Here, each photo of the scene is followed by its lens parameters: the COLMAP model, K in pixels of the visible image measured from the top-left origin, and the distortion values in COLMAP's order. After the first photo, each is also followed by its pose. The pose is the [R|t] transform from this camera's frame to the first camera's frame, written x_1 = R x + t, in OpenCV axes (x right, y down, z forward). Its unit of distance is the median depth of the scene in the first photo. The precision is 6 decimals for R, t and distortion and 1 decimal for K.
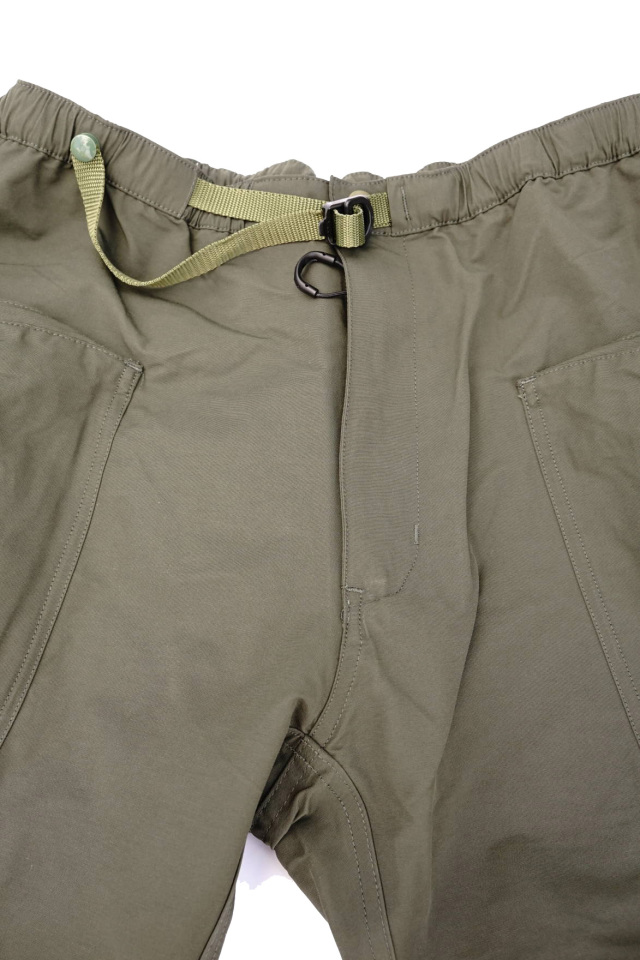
lens RADIAL K [[972.4, 0, 320.0], [0, 972.4, 480.0], [0, 0, 1]] dist [-0.119212, 0.216193]
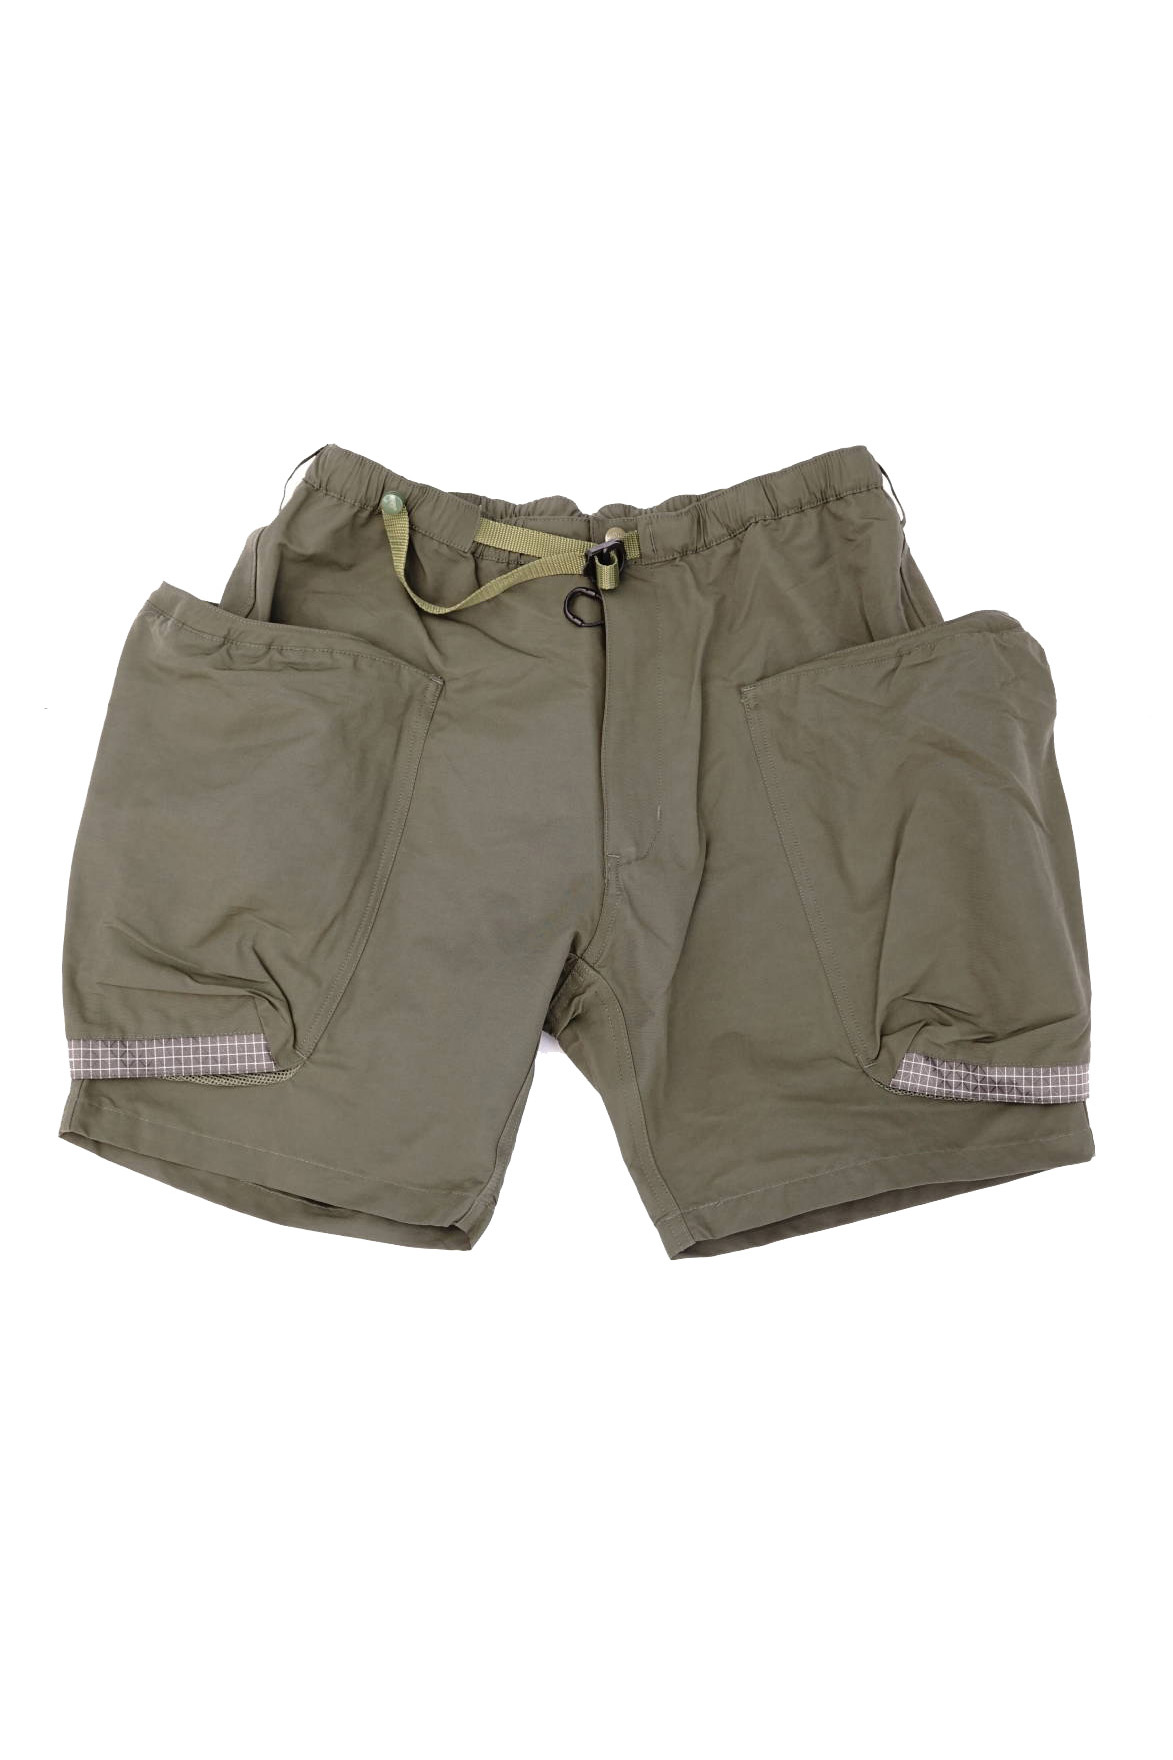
lens RADIAL K [[1782.8, 0, 586.5], [0, 1782.8, 880.0], [0, 0, 1]] dist [-0.119212, 0.216193]
pose [[0.999689, -0.011475, 0.022151, -0.051734], [0.007958, 0.988226, 0.152792, -0.213414], [-0.023644, -0.152568, 0.988010, -1.338418]]
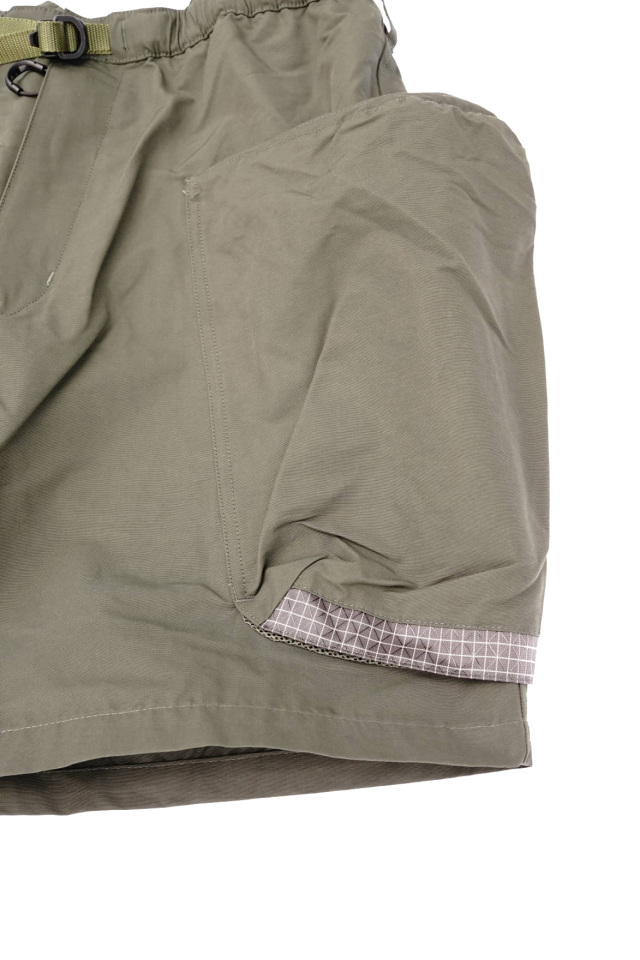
lens RADIAL K [[972.4, 0, 320.0], [0, 972.4, 480.0], [0, 0, 1]] dist [-0.119212, 0.216193]
pose [[0.988130, 0.103736, -0.113309, 0.534236], [-0.111007, 0.992016, -0.059852, 0.305210], [0.106196, 0.071720, 0.991755, -0.090728]]
